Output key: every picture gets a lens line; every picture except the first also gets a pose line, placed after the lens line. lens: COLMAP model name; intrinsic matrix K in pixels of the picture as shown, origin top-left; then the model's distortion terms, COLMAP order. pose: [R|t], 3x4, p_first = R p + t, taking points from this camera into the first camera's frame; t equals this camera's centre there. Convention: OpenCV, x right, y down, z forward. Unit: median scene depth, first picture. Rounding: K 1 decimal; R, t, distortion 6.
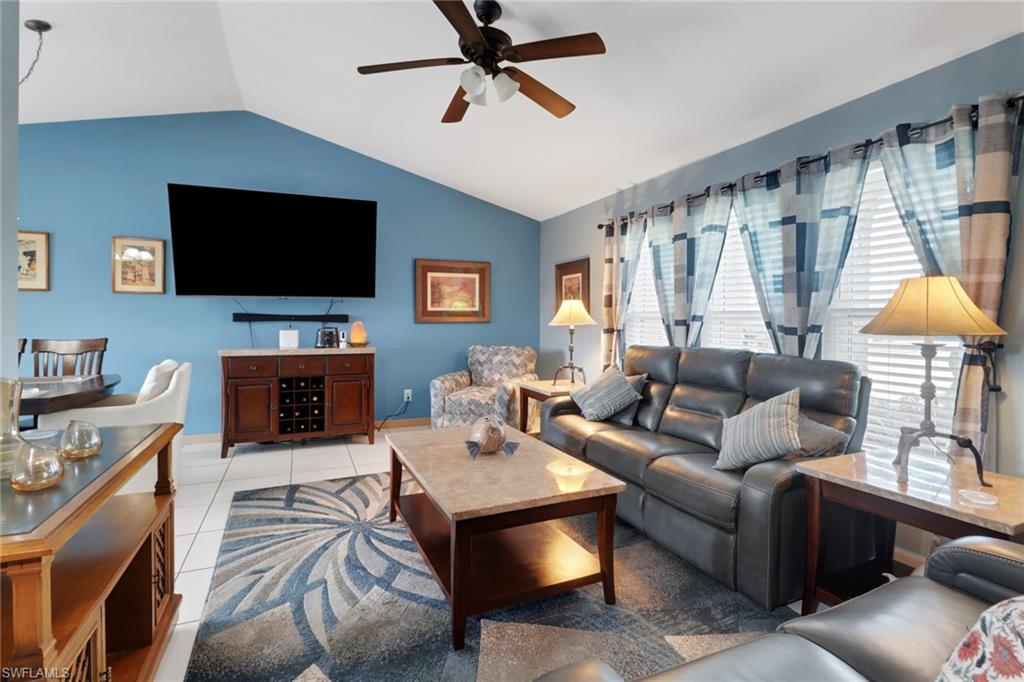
lens RADIAL K [[480.7, 0, 514.5], [0, 480.7, 324.2], [0, 0, 1]] dist [0.013511, -0.010865]
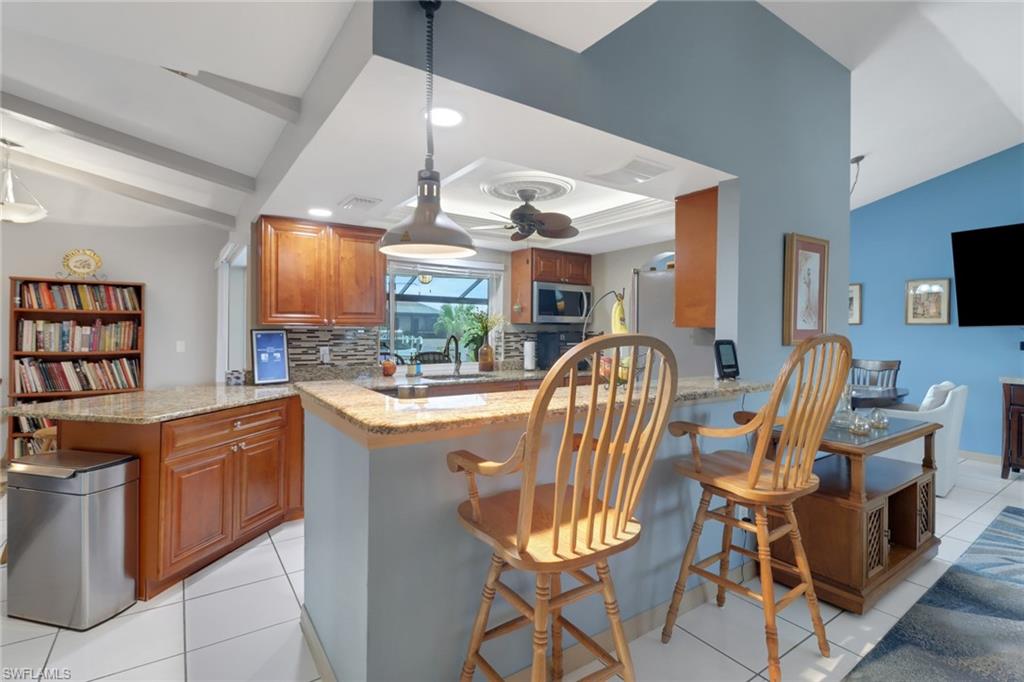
lens RADIAL K [[480.7, 0, 511.5], [0, 480.7, 331.5], [0, 0, 1]] dist [0.013511, -0.010865]
pose [[0.180398, -0.001634, -0.983592, 0.279645], [-0.016072, 0.999860, -0.004609, -0.028644], [0.983462, 0.016640, 0.180347, -0.303563]]
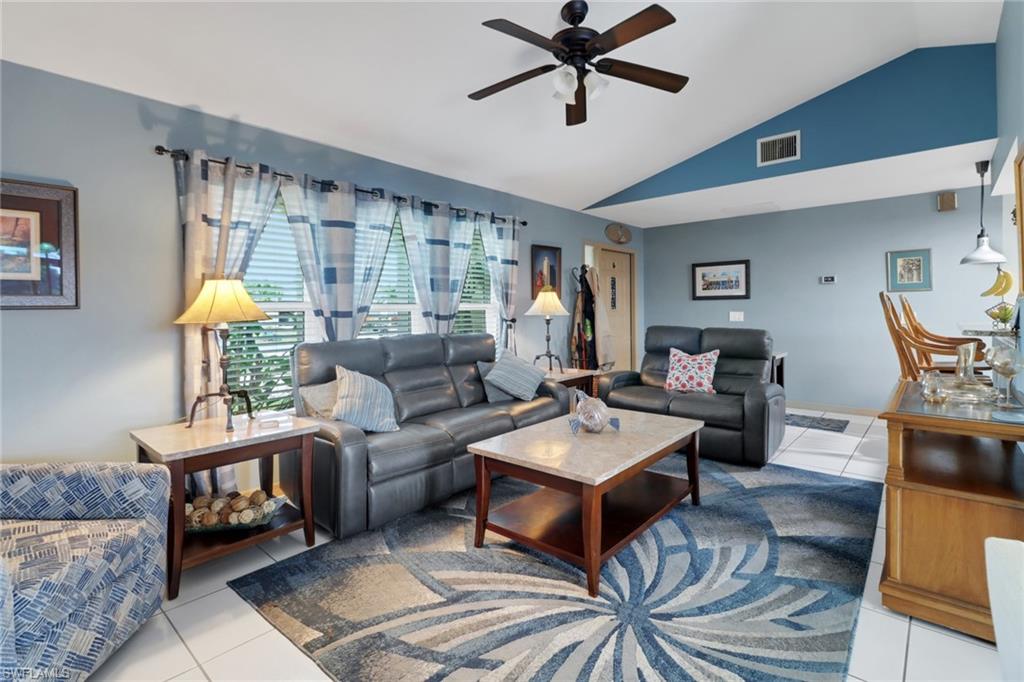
lens RADIAL K [[480.7, 0, 519.2], [0, 480.7, 312.5], [0, 0, 1]] dist [0.013511, -0.010865]
pose [[-0.420309, -0.010785, 0.907317, -0.663200], [0.012731, 0.999761, 0.017782, -0.018989], [-0.907292, 0.019024, -0.420071, 1.085340]]
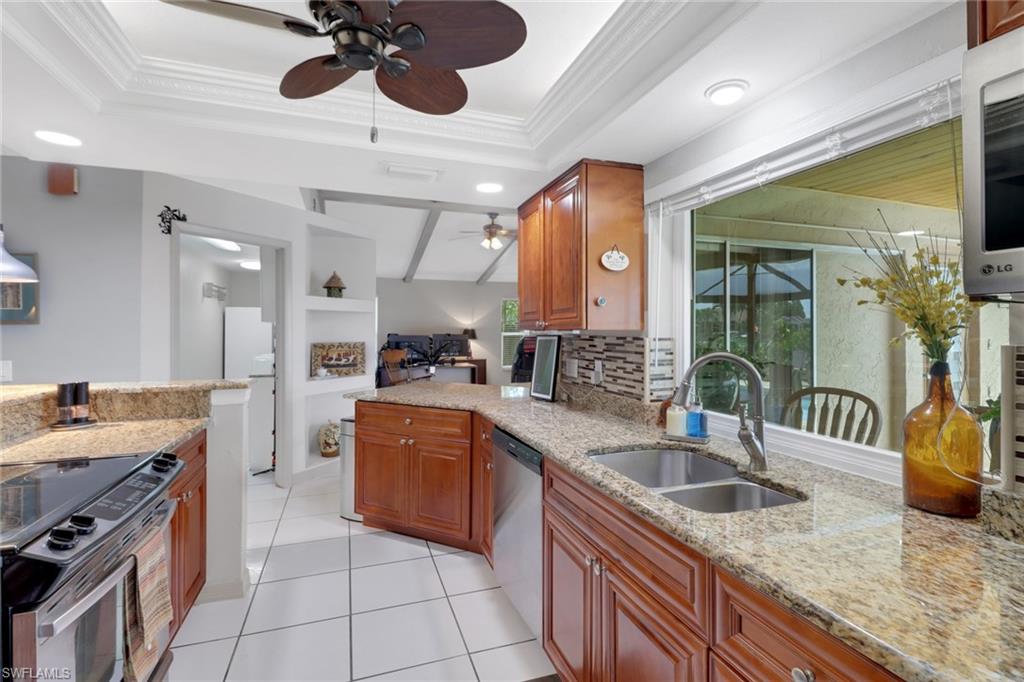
lens RADIAL K [[480.7, 0, 520.1], [0, 480.7, 322.9], [0, 0, 1]] dist [0.013511, -0.010865]
pose [[-0.997007, -0.006784, 0.077019, -0.808976], [-0.007182, 0.999962, -0.004896, -0.046757], [-0.076983, -0.005434, -0.997018, 0.235016]]
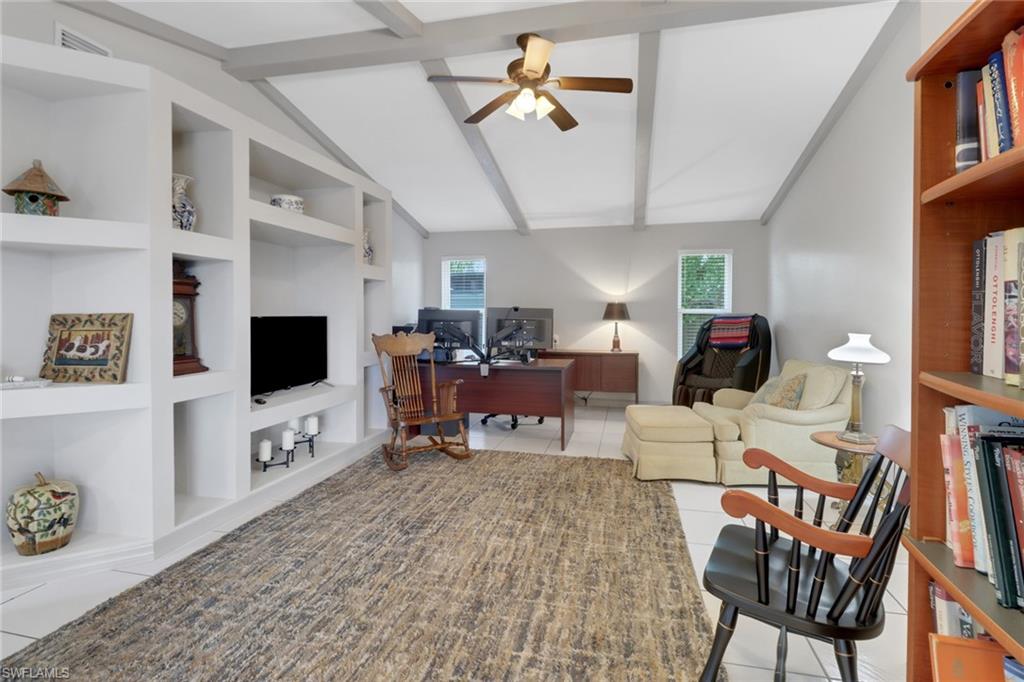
lens RADIAL K [[480.7, 0, 522.5], [0, 480.7, 321.5], [0, 0, 1]] dist [0.013511, -0.010865]
pose [[-0.793981, -0.014620, 0.607767, -1.051321], [-0.000581, 0.999729, 0.023290, -0.001899], [-0.607943, 0.018139, -0.793774, -0.855333]]
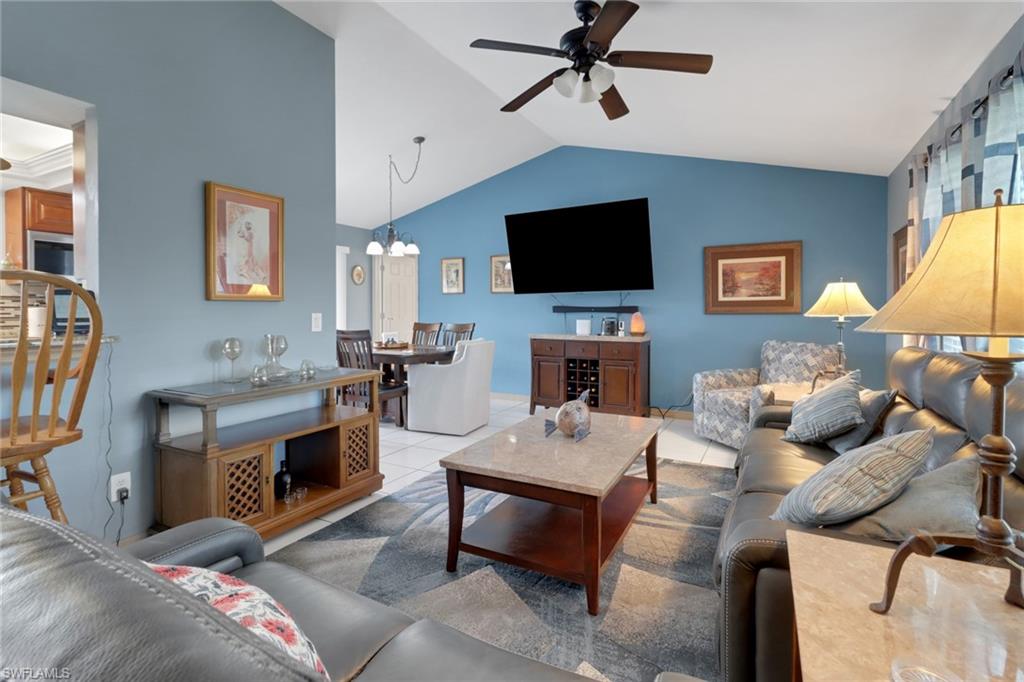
lens RADIAL K [[480.7, 0, 520.8], [0, 480.7, 314.0], [0, 0, 1]] dist [0.013511, -0.010865]
pose [[0.619457, 0.001387, -0.785029, 0.469669], [-0.005795, 0.999979, -0.002805, 0.003340], [0.785009, 0.006287, 0.619453, 0.174688]]
